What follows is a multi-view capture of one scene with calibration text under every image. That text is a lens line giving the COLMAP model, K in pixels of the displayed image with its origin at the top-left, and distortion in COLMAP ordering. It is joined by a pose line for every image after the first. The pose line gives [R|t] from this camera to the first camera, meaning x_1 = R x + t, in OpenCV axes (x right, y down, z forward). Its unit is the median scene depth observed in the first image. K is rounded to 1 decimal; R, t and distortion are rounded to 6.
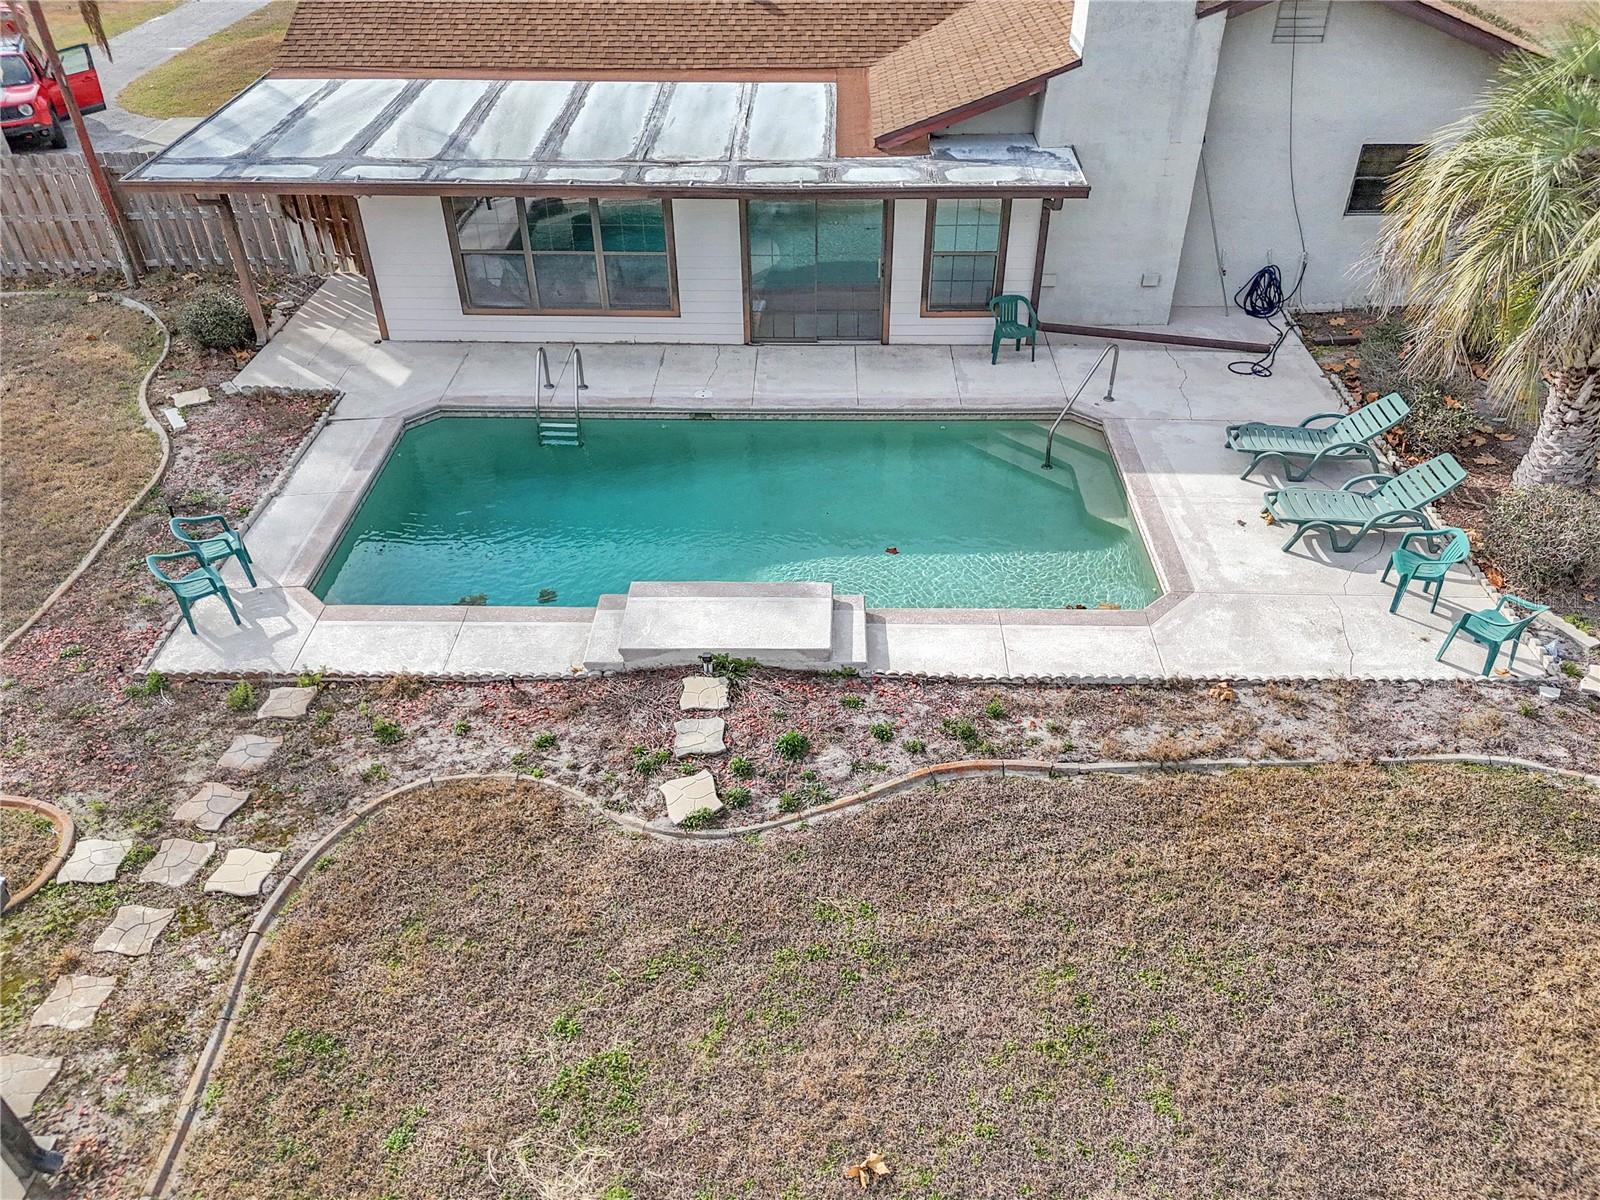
lens RADIAL K [[1201.5, 0, 807.3], [0, 1201.5, 601.5], [0, 0, 1]] dist [0.058919, -0.046855]
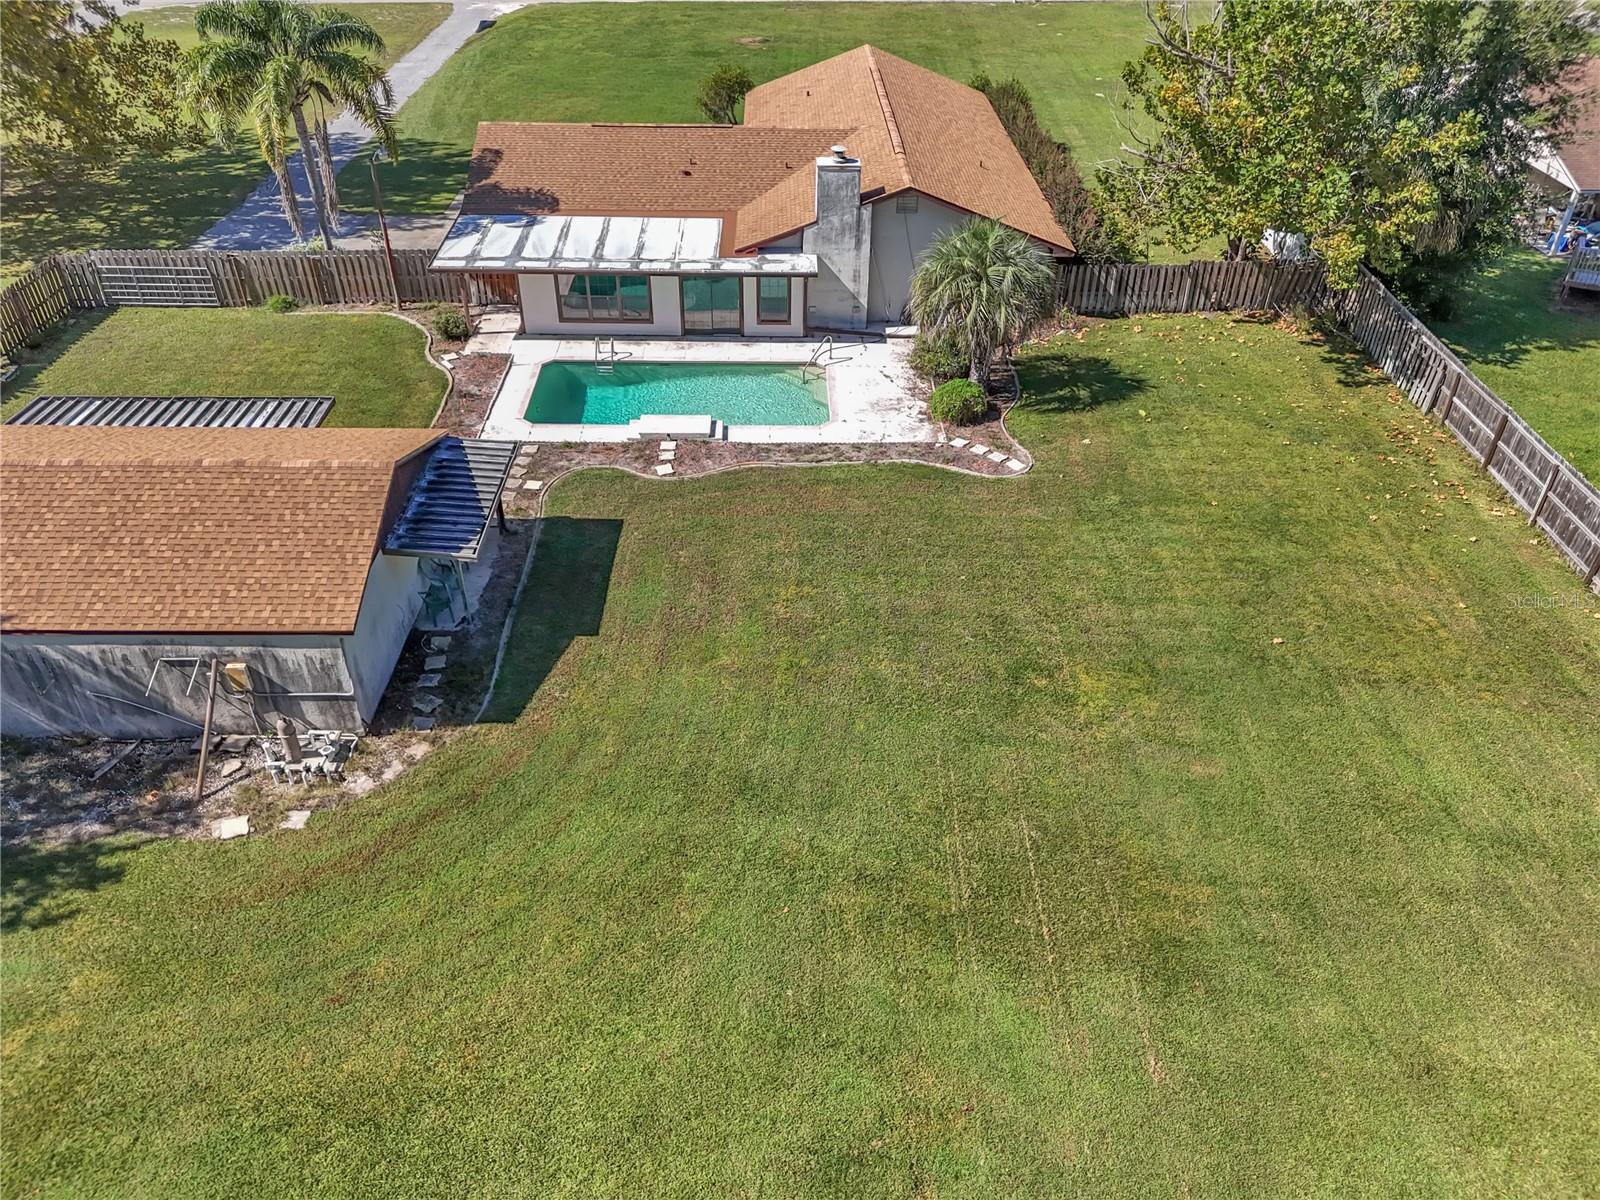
lens RADIAL K [[1187.4, 0, 803.6], [0, 1187.4, 617.0], [0, 0, 1]] dist [0.024043, -0.003983]
pose [[0.998807, -0.004428, 0.048624, 0.075962], [0.004426, 0.999990, 0.000151, 0.355348], [-0.048625, 0.000065, 0.998817, -1.407536]]
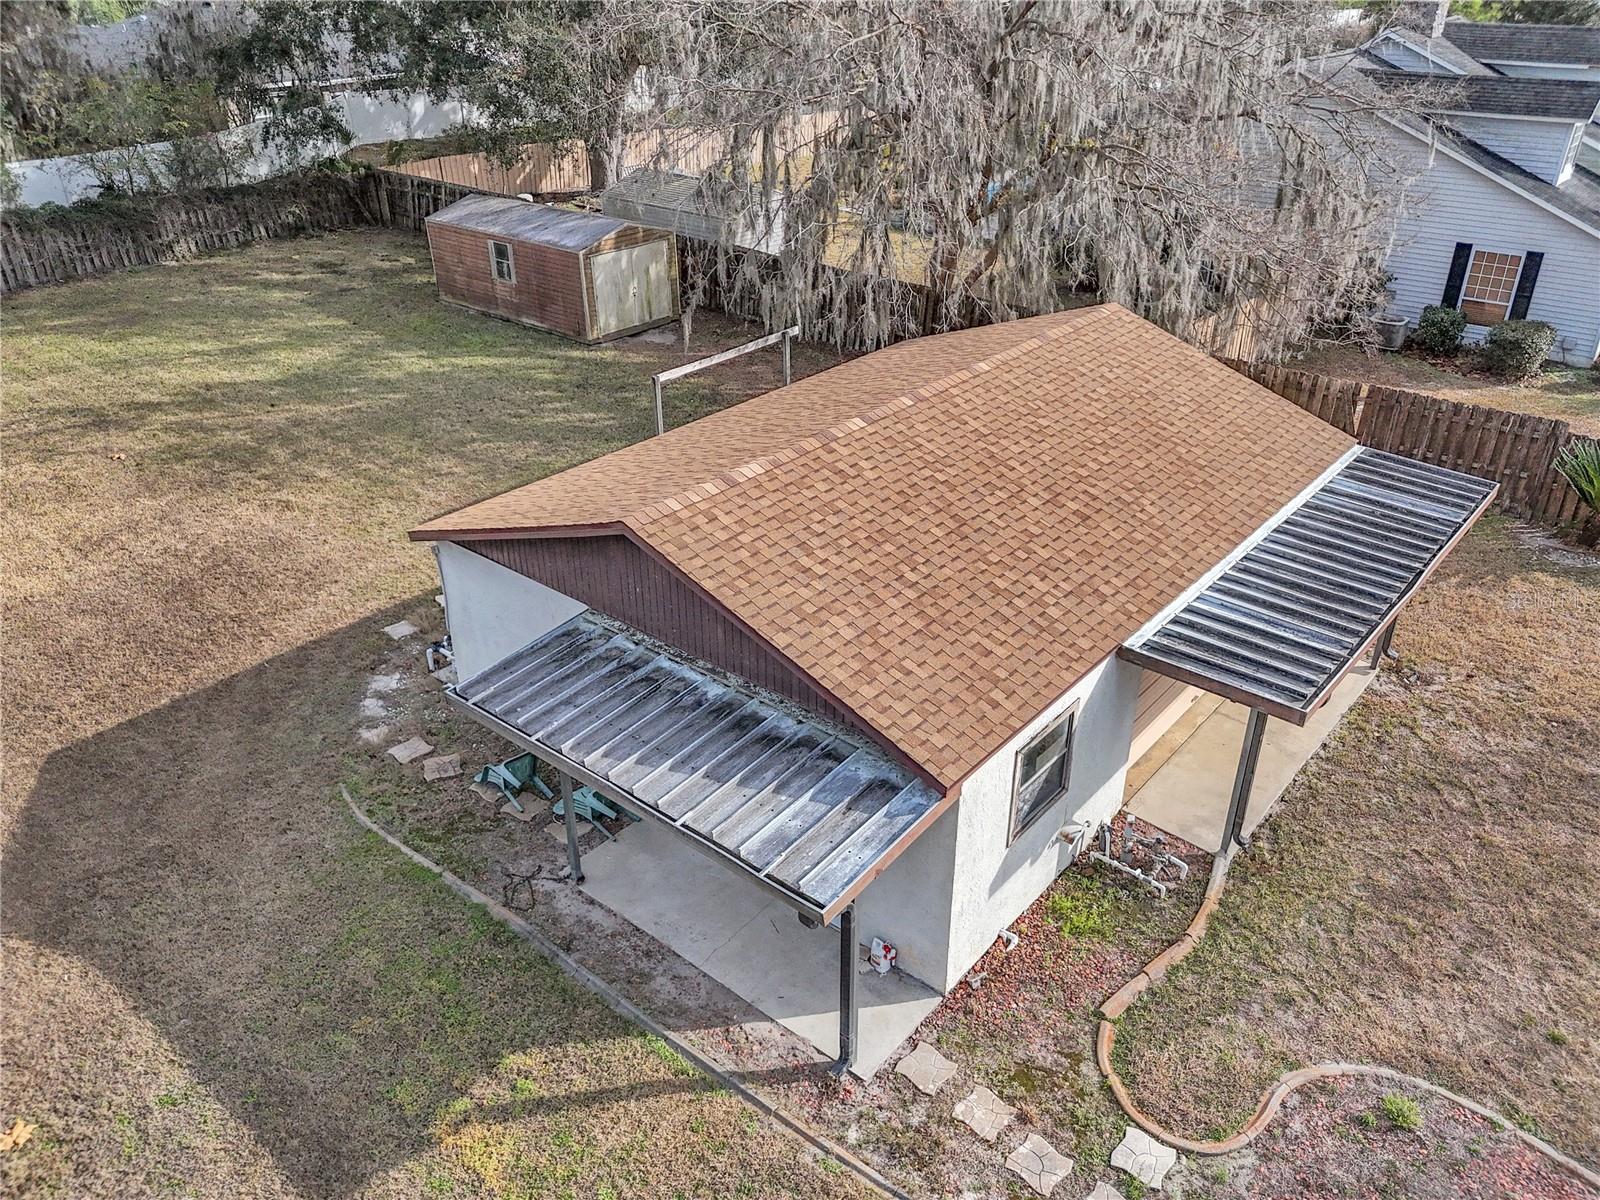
lens RADIAL K [[1201.5, 0, 807.3], [0, 1201.5, 601.5], [0, 0, 1]] dist [0.058919, -0.046855]
pose [[-0.622765, 0.381377, -0.683166, 0.088858], [-0.459946, 0.527902, 0.713981, -0.408217], [0.632940, 0.758862, -0.153346, 0.366041]]
